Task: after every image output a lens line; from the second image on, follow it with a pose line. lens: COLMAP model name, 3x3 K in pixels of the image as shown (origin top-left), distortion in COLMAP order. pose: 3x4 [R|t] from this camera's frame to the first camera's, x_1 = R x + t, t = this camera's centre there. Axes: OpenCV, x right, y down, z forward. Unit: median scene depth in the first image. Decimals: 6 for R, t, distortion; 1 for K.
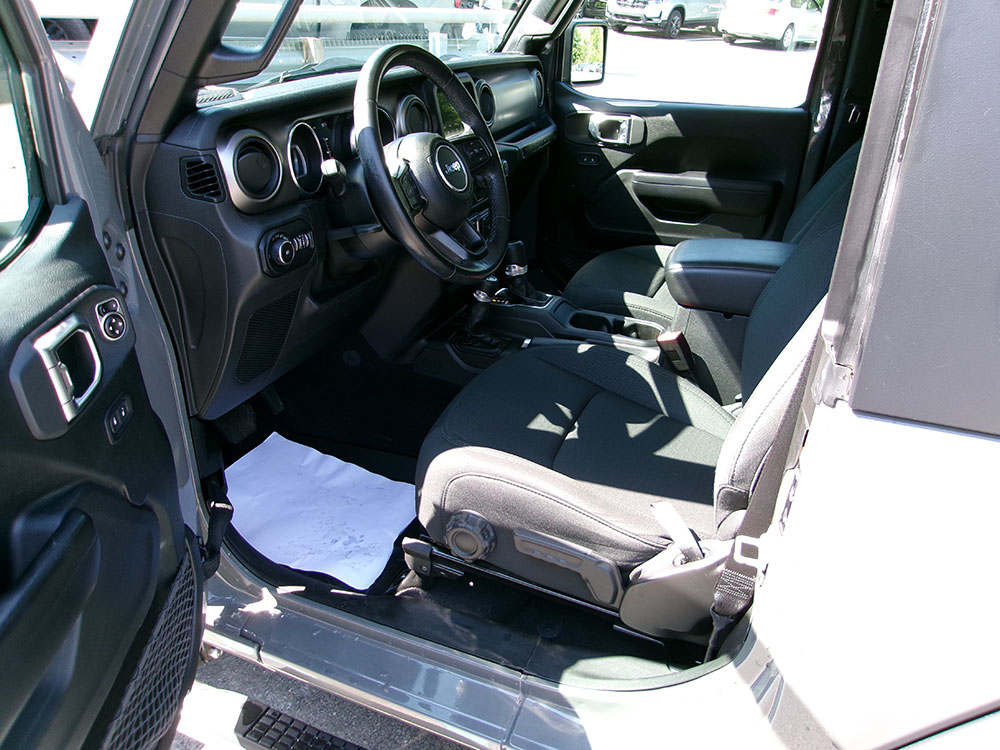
lens RADIAL K [[744.4, 0, 500.0], [0, 744.4, 375.0], [0, 0, 1]] dist [-0.005411, 0.002551]
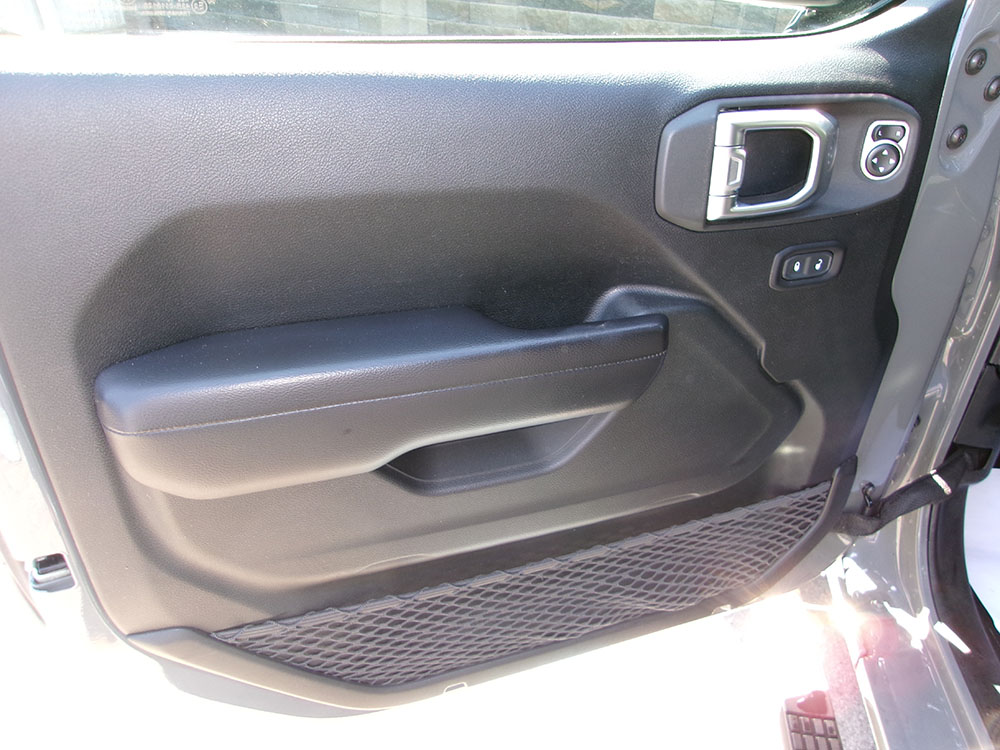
lens RADIAL K [[744.4, 0, 500.0], [0, 744.4, 375.0], [0, 0, 1]] dist [-0.005411, 0.002551]
pose [[0.279762, 0.501506, -0.818673, 0.066967], [-0.424935, 0.829331, 0.362824, 0.004040], [0.860909, 0.246378, 0.445122, 0.287266]]
